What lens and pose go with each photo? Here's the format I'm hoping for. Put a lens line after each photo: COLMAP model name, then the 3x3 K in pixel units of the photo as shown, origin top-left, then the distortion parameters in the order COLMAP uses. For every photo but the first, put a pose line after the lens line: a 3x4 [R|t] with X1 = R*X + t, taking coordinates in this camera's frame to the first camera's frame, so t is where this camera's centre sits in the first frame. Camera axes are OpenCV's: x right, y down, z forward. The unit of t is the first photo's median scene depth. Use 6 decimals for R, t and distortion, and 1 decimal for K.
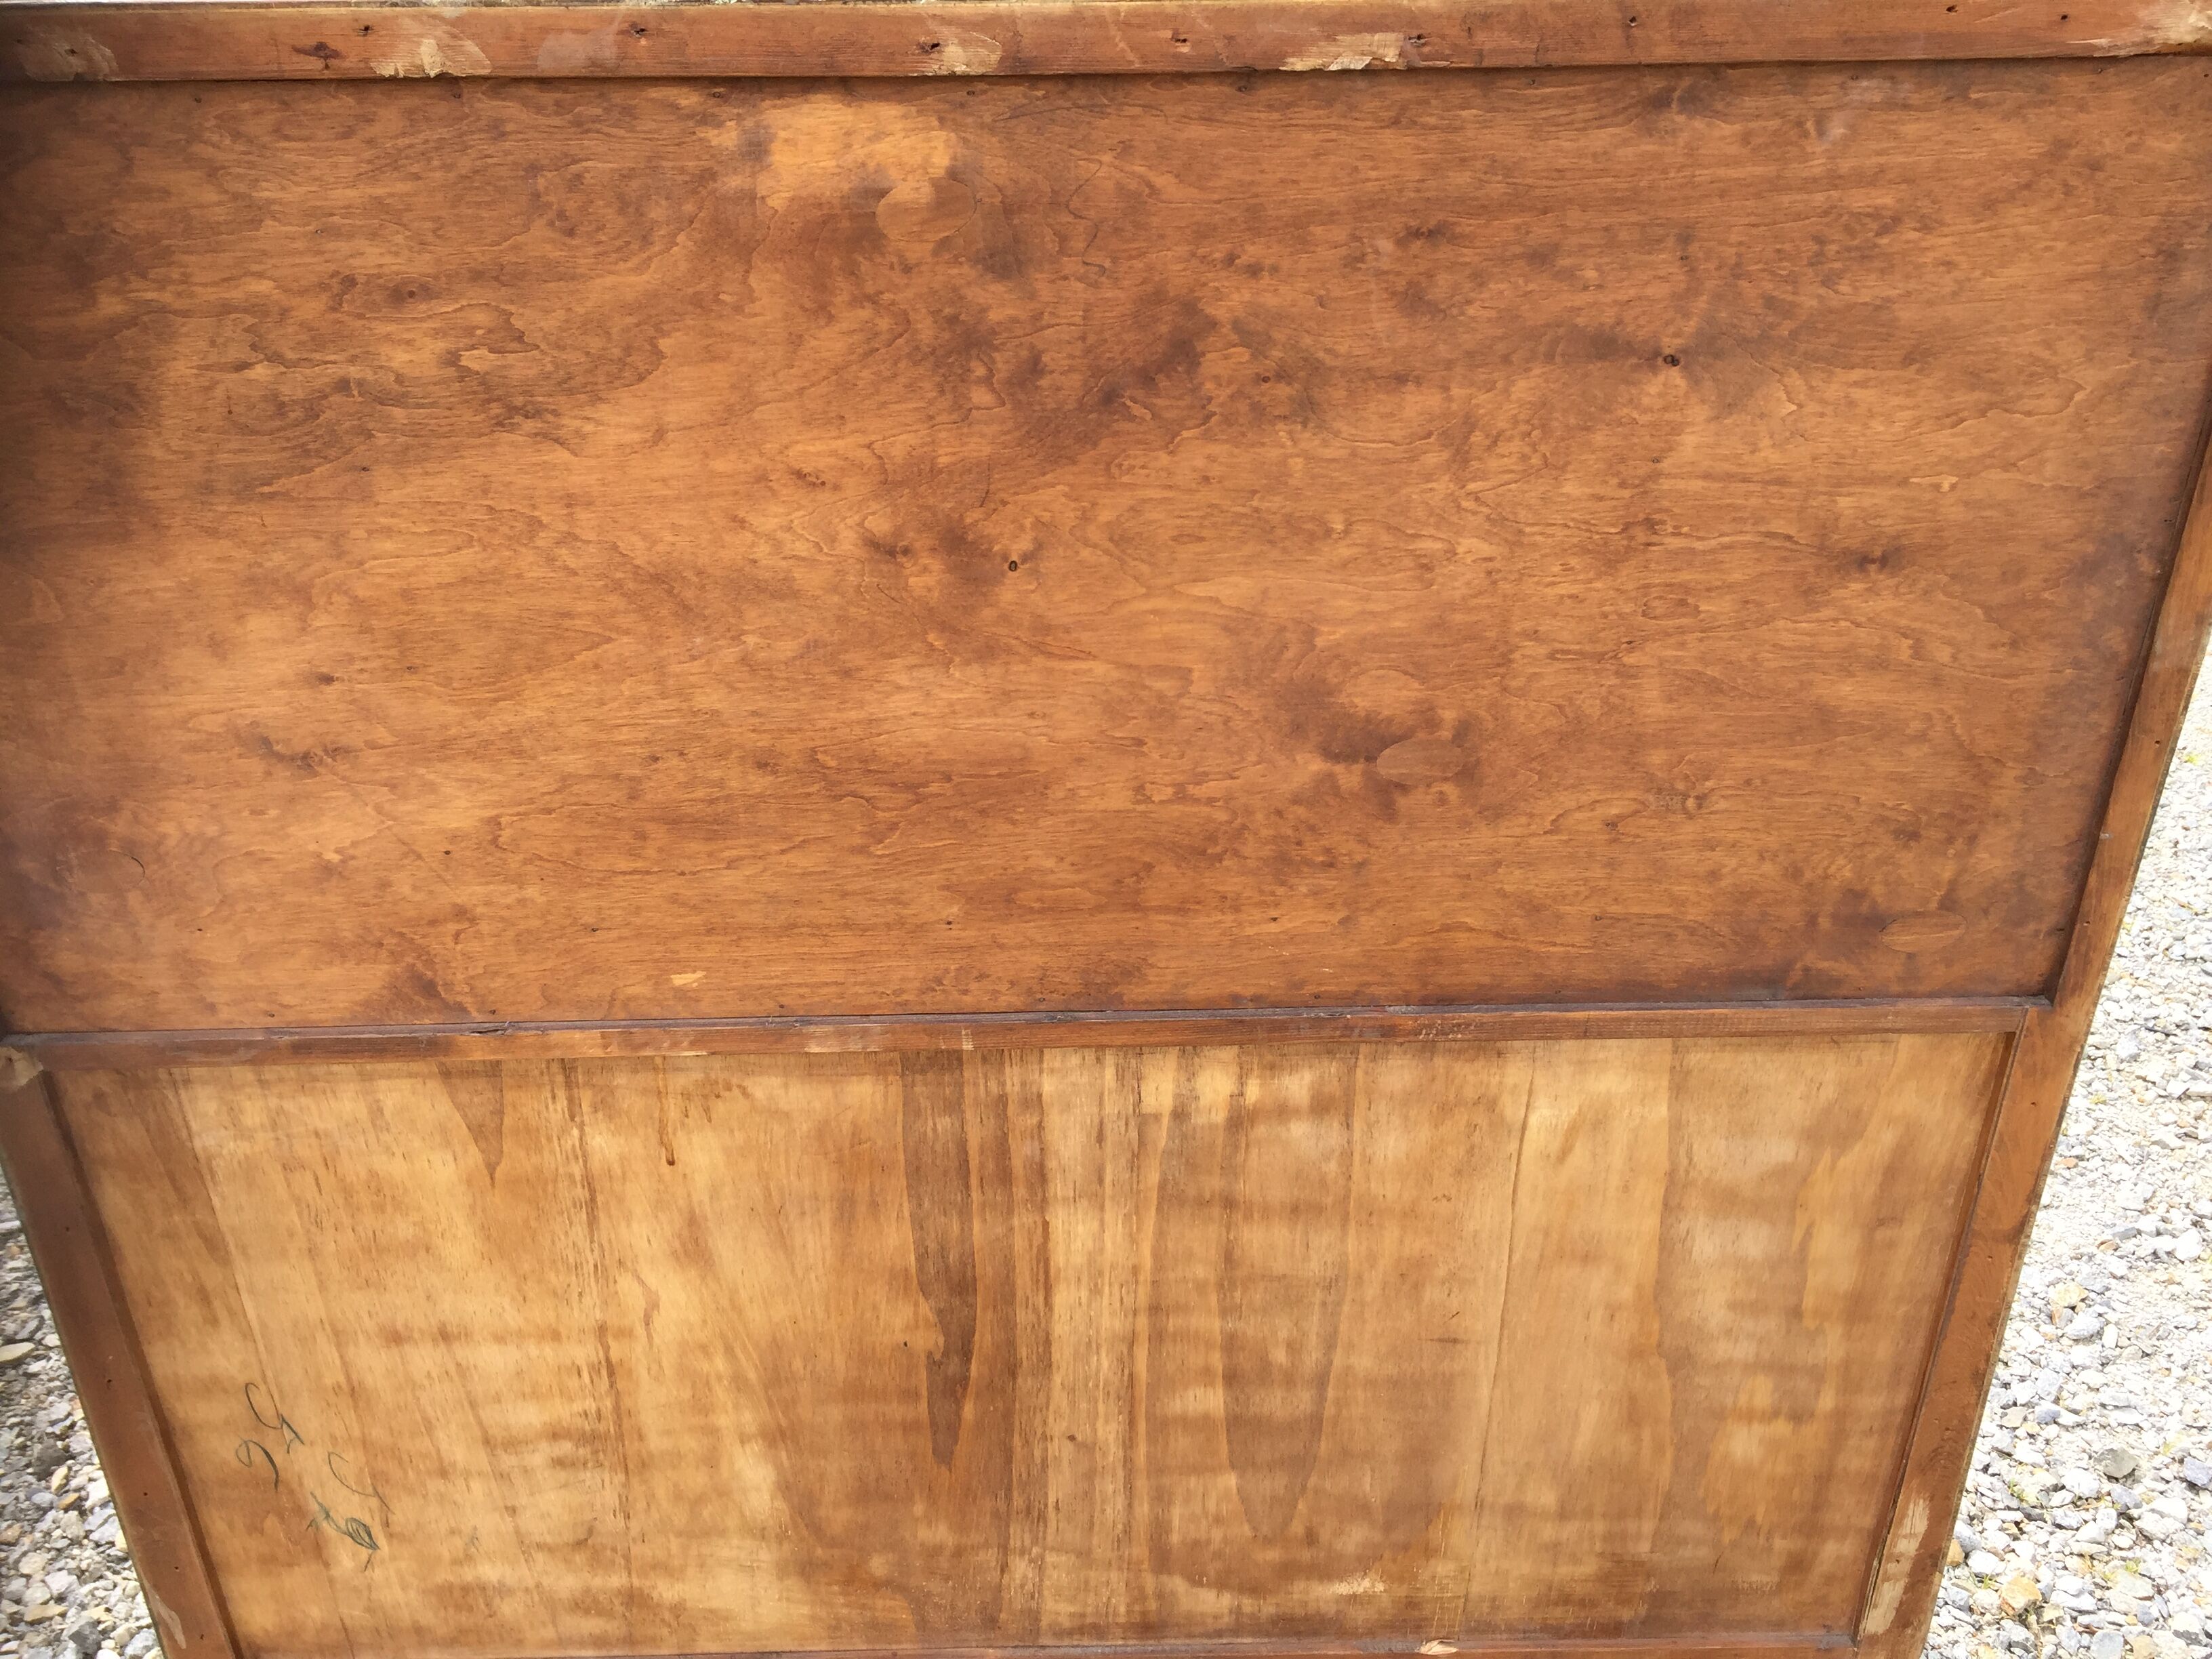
lens RADIAL K [[1869.9, 0, 1112.6], [0, 1869.9, 835.0], [0, 0, 1]] dist [0.077325, -0.101447]
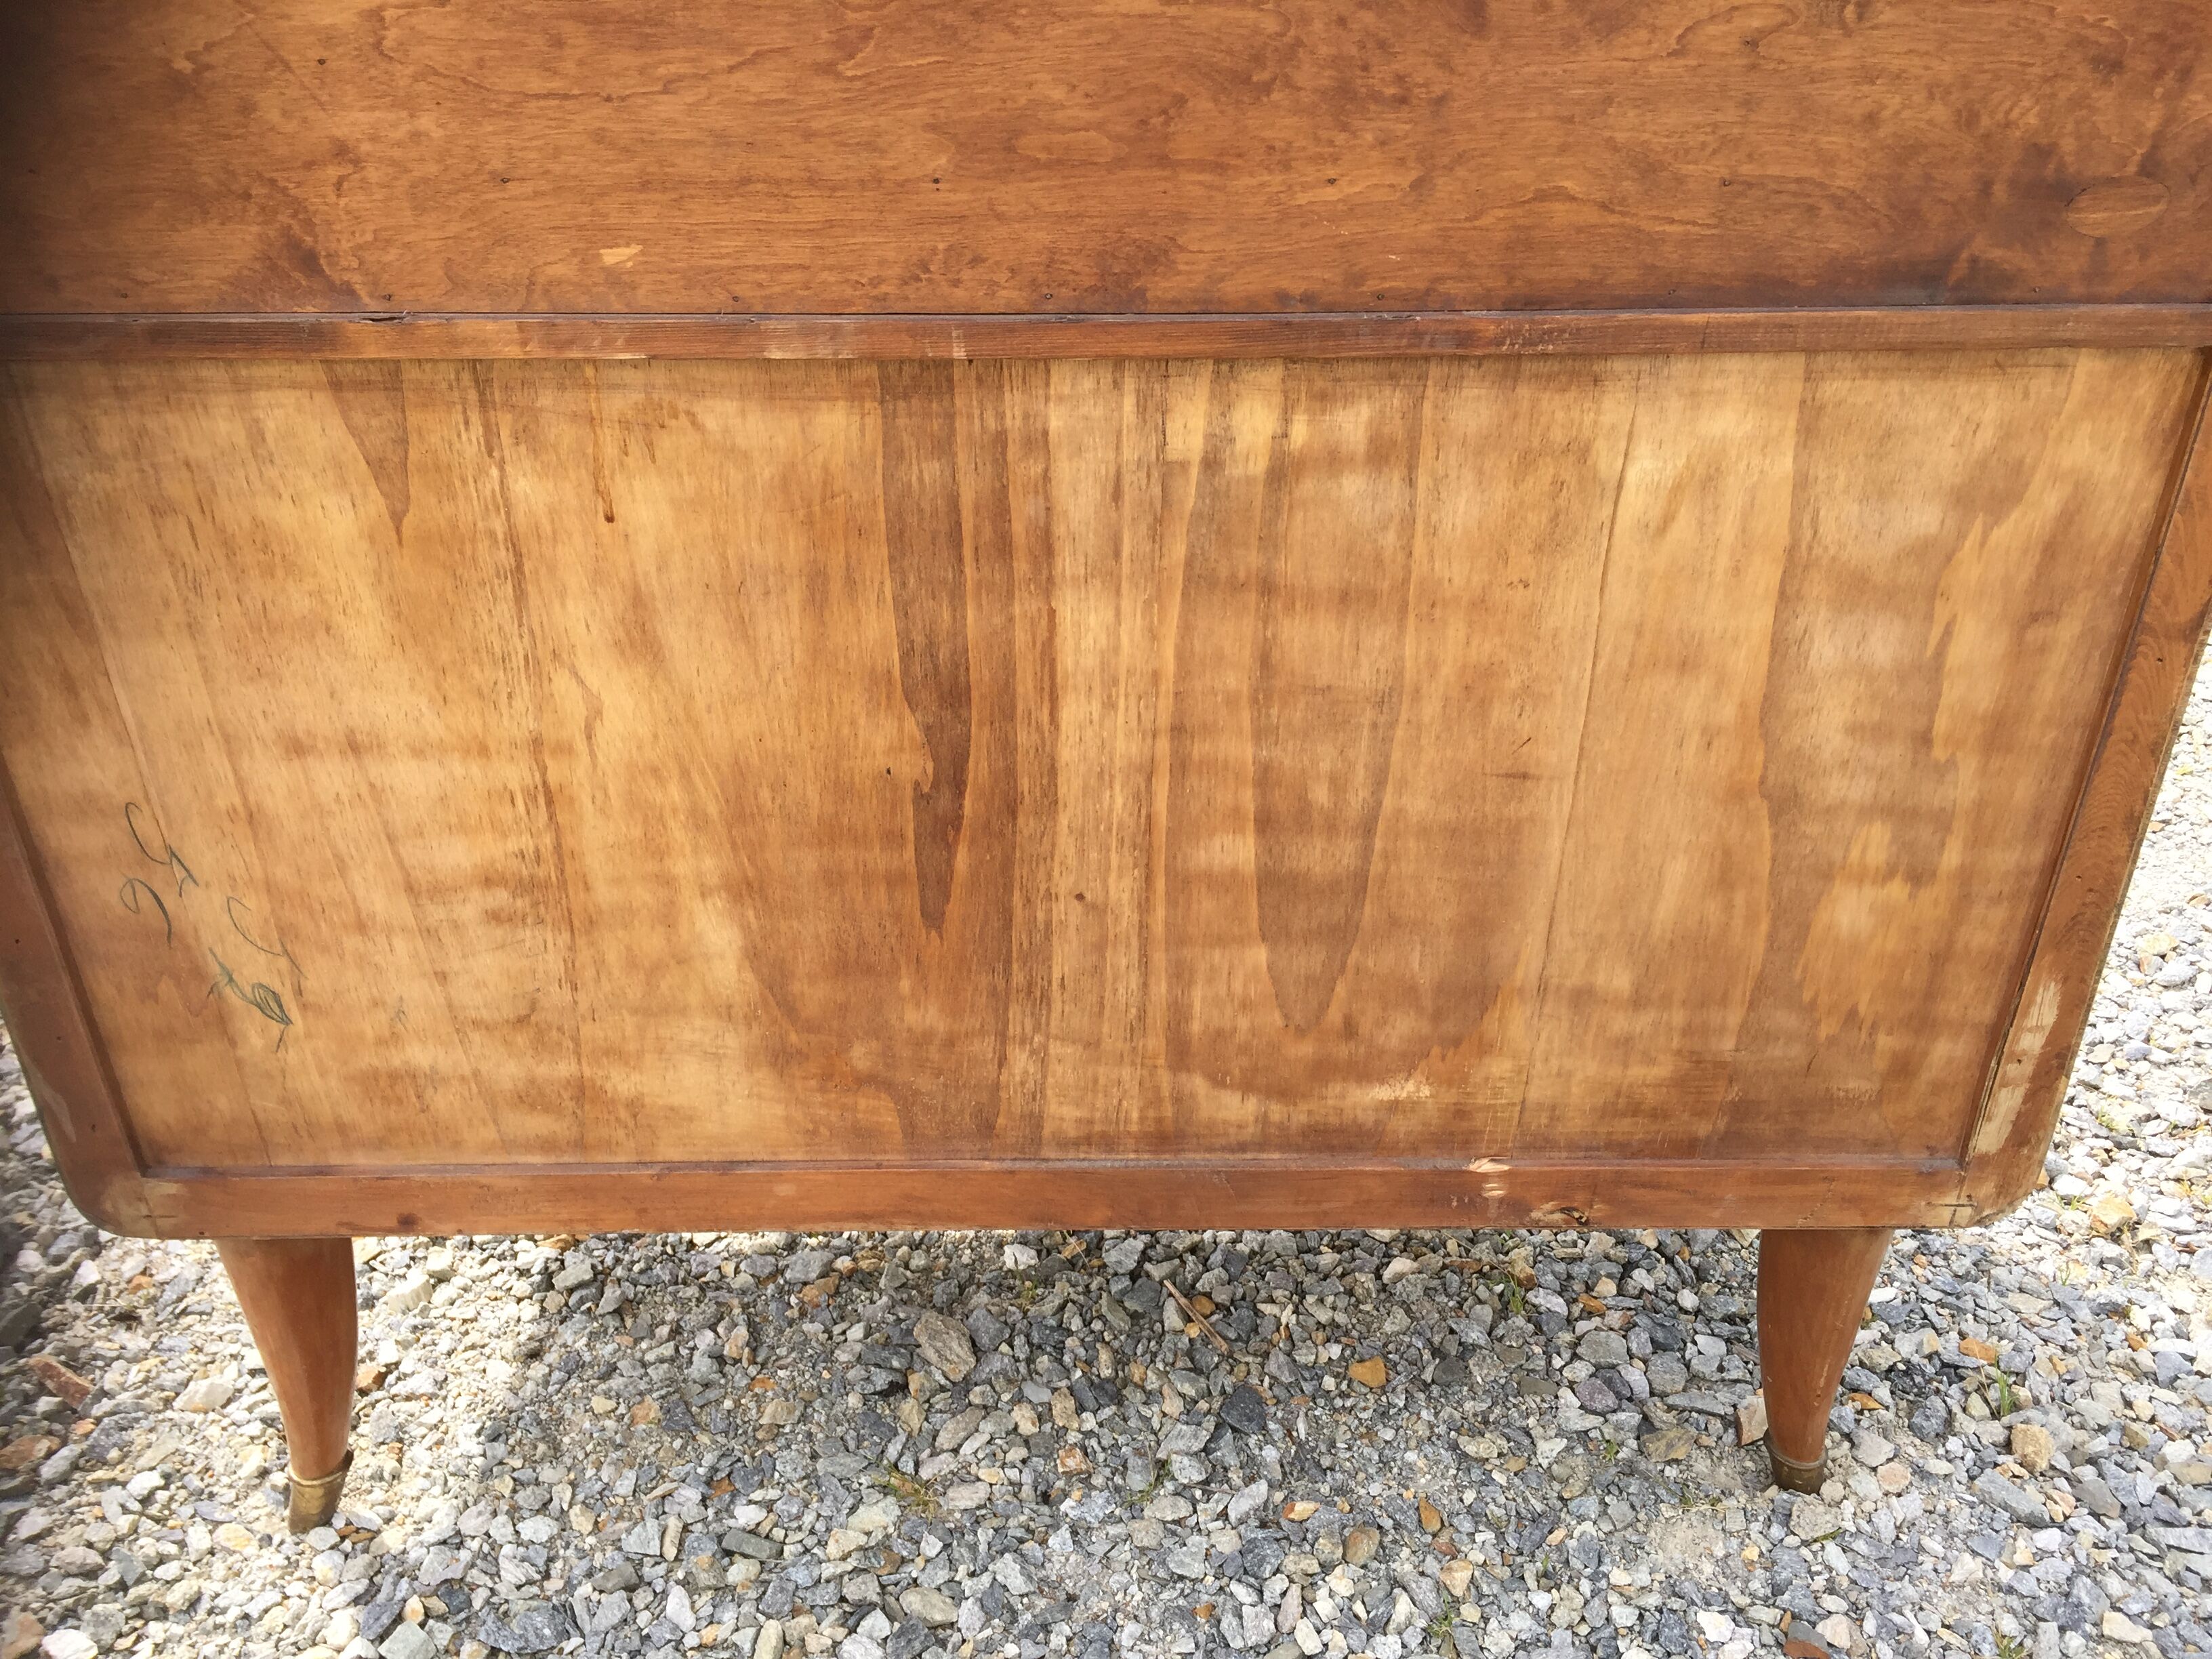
lens RADIAL K [[1869.9, 0, 1122.7], [0, 1869.9, 832.4], [0, 0, 1]] dist [0.077325, -0.101447]
pose [[0.999922, 0.011843, -0.004045, 0.001450], [-0.011596, 0.998340, 0.056424, 0.273473], [0.004706, -0.056372, 0.998399, 0.151744]]
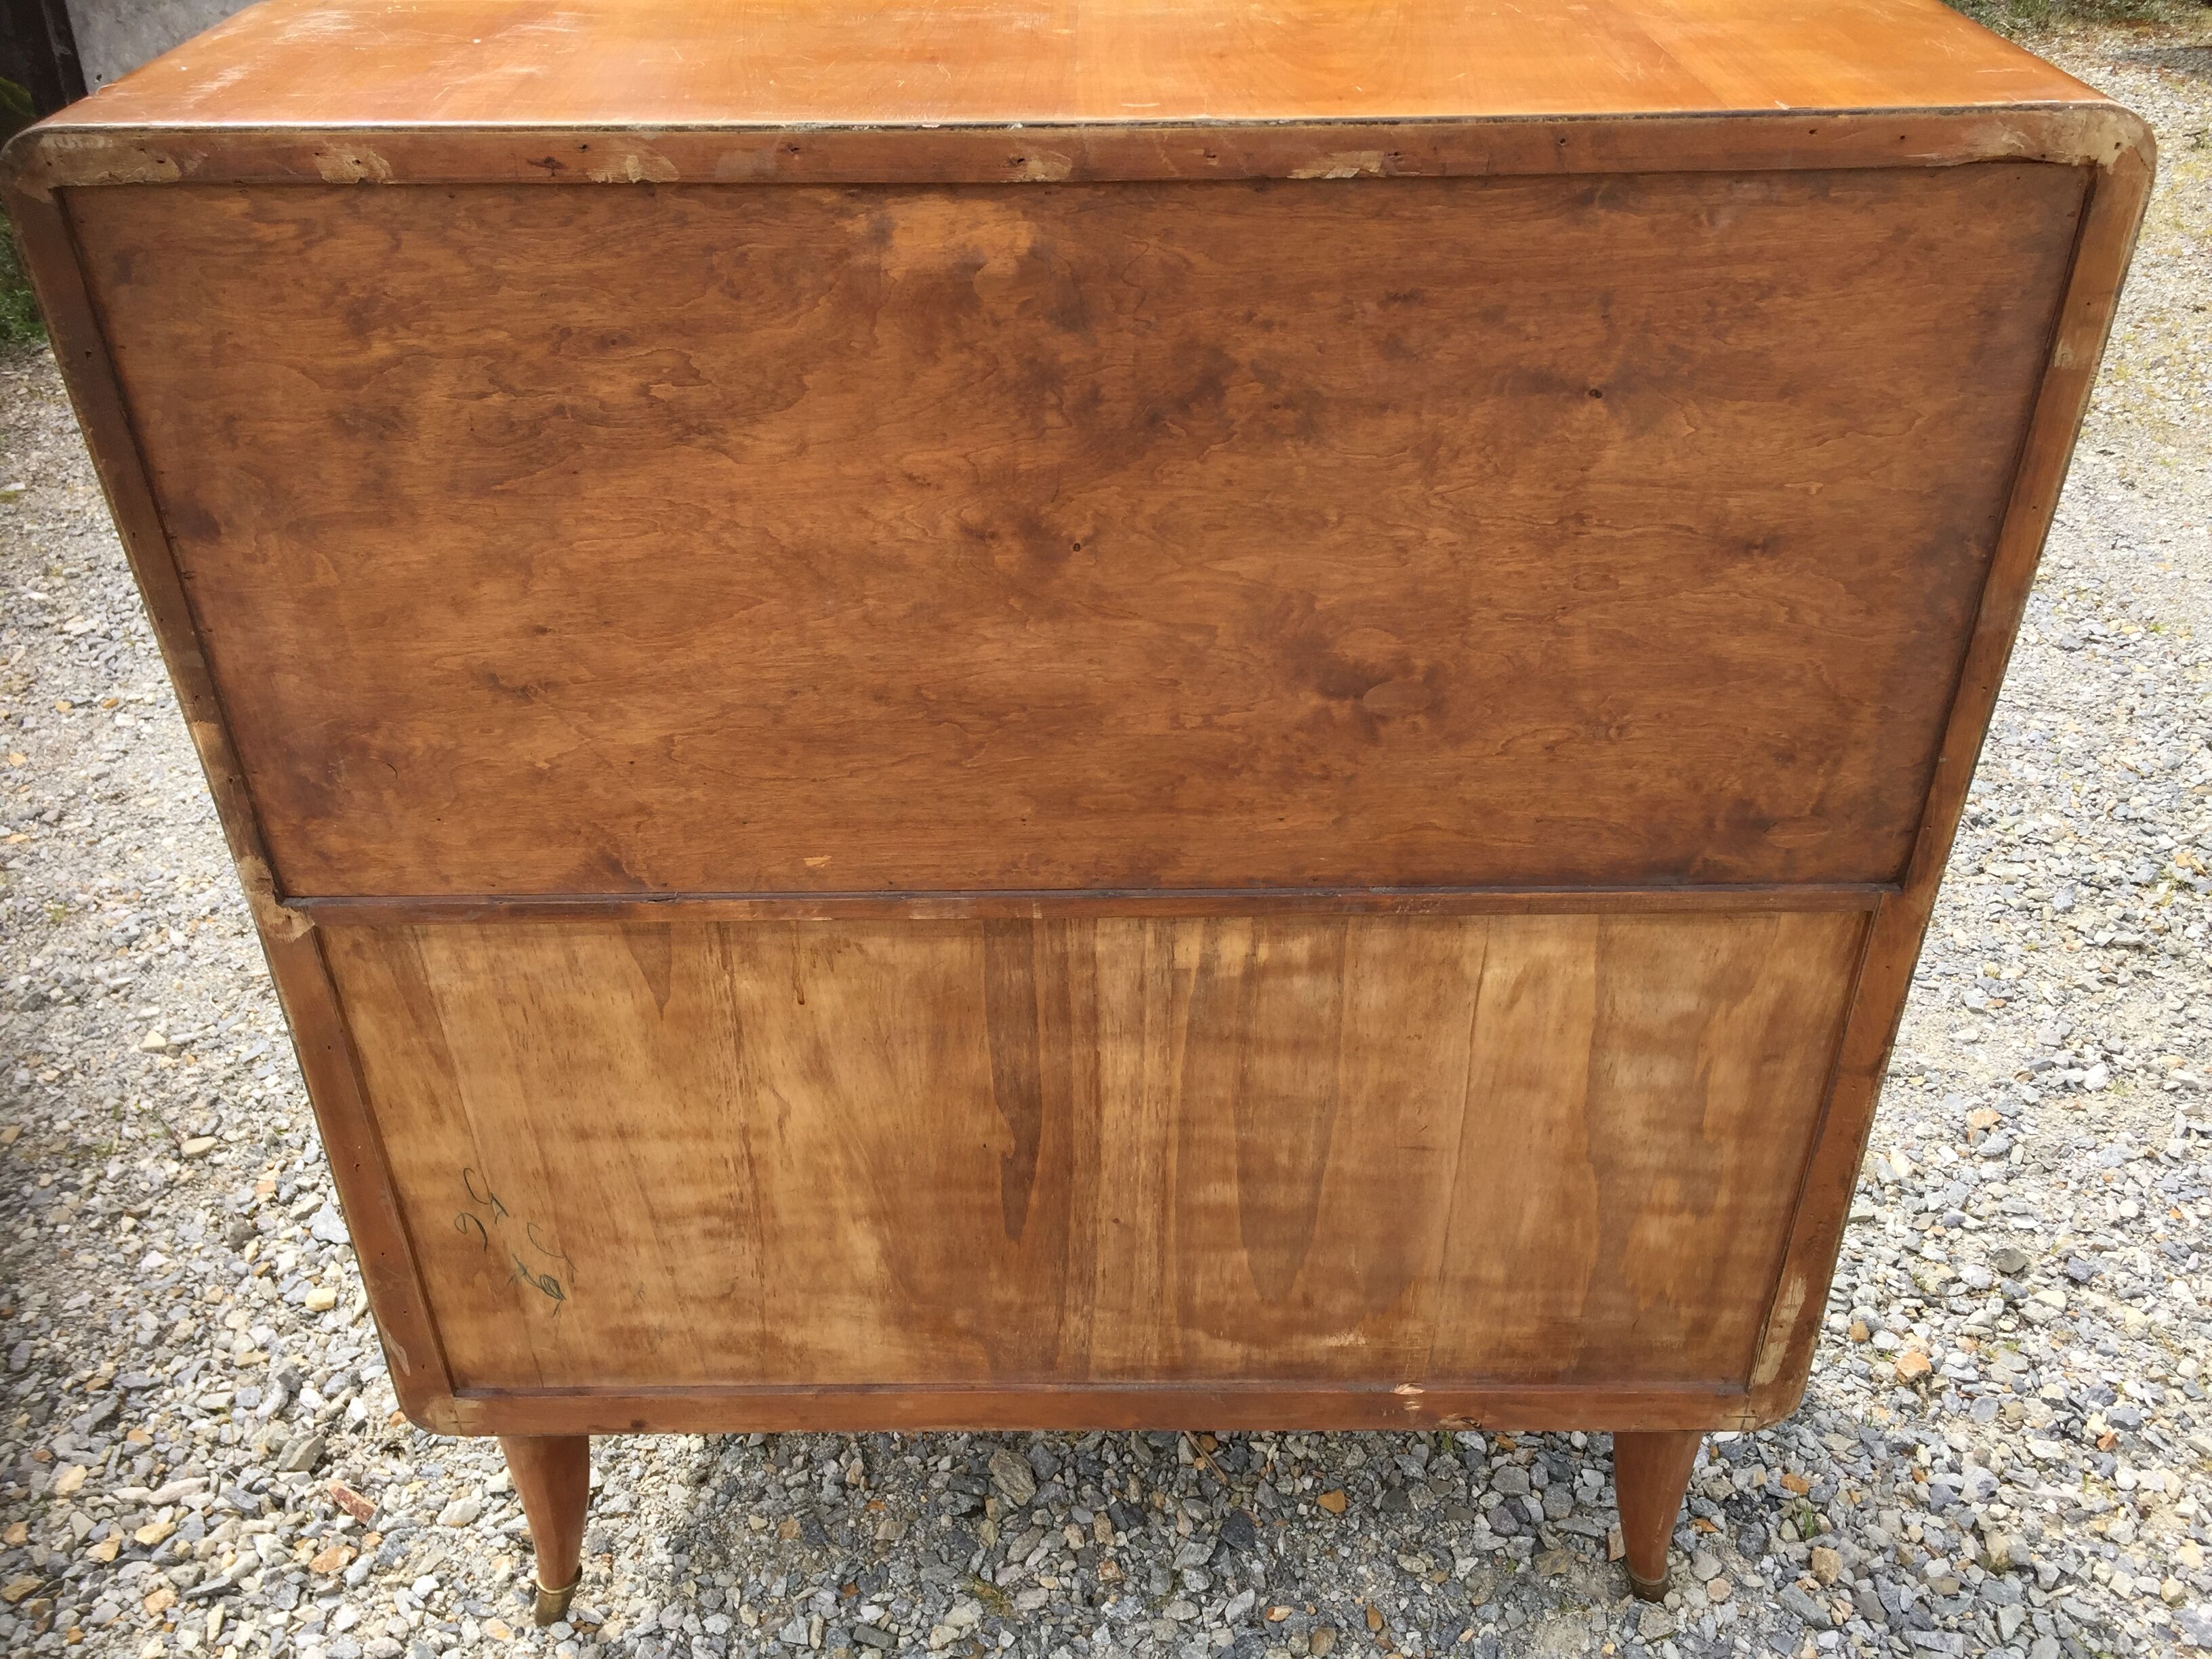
lens RADIAL K [[1869.9, 0, 1118.0], [0, 1869.9, 827.9], [0, 0, 1]] dist [0.077325, -0.101447]
pose [[0.999785, 0.009060, -0.018652, 0.000414], [-0.007309, 0.995742, 0.091898, -0.061775], [0.019405, -0.091742, 0.995594, -0.247105]]
